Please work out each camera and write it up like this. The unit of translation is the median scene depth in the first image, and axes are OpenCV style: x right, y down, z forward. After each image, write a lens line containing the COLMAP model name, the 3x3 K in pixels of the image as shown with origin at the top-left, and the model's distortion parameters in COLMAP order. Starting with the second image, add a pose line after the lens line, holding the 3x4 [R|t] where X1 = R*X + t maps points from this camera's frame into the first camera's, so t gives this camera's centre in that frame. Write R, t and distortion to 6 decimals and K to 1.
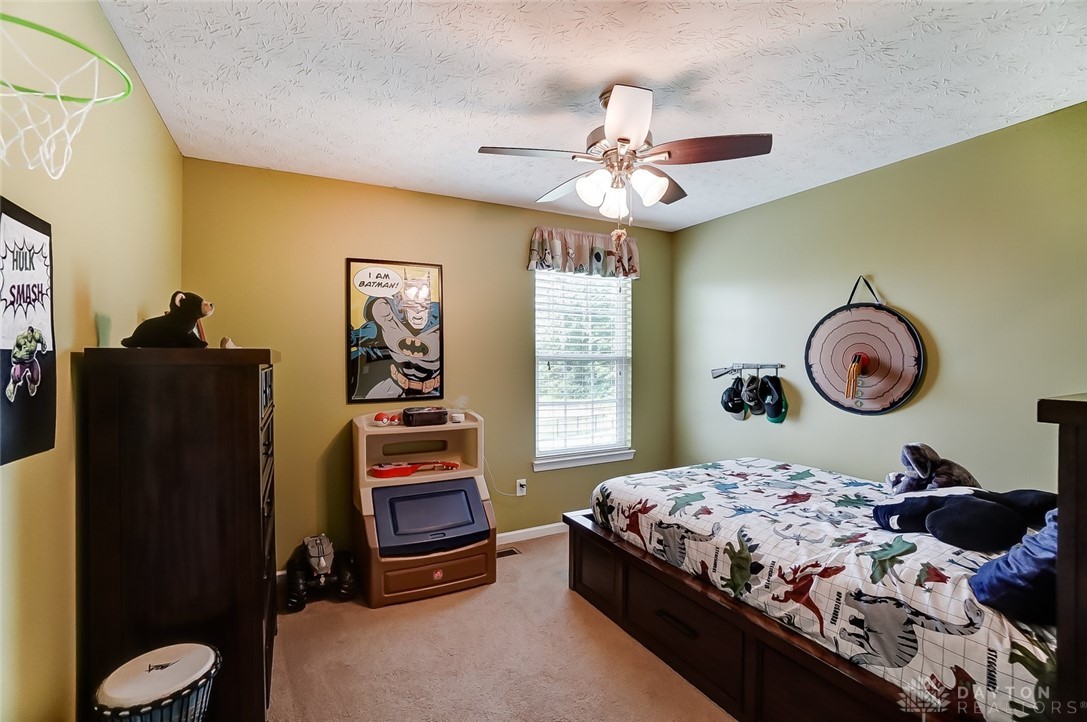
lens RADIAL K [[482.0, 0, 543.5], [0, 482.0, 361.0], [0, 0, 1]] dist [-0.060740, 0.023615]
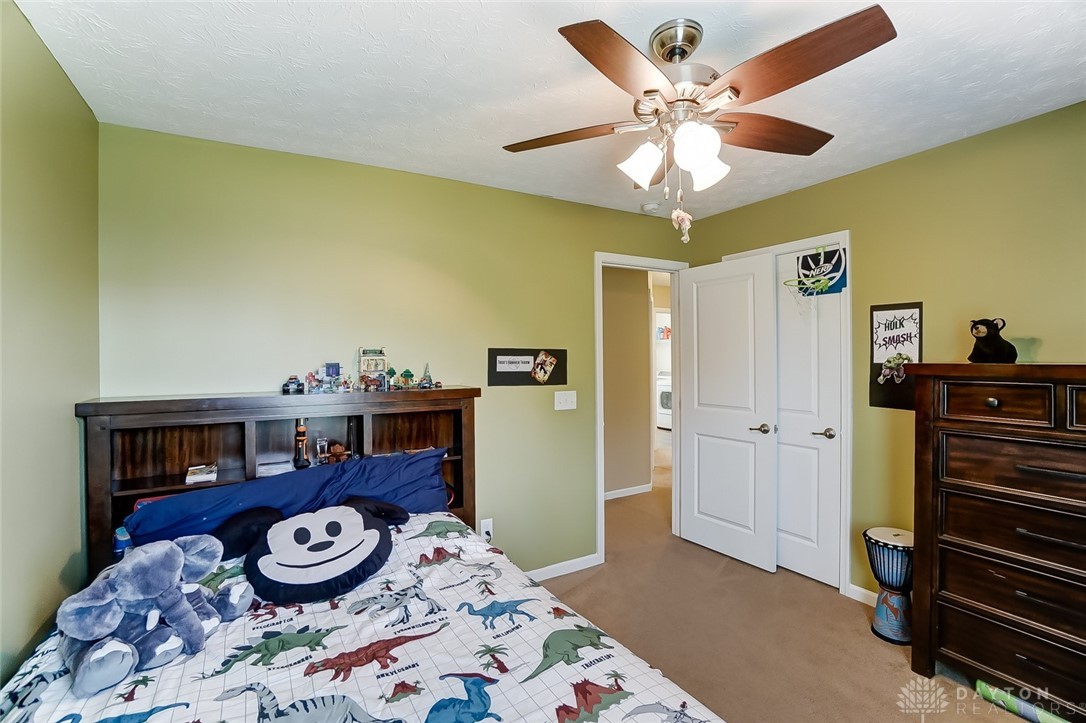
lens RADIAL K [[481.6, 0, 543.0], [0, 481.6, 361.5], [0, 0, 1]] dist [-0.060740, 0.023615]
pose [[-0.999035, 0.009896, -0.042803, 0.373901], [0.009038, 0.999755, 0.020195, -0.046710], [0.042992, 0.019789, -0.998879, 1.593290]]
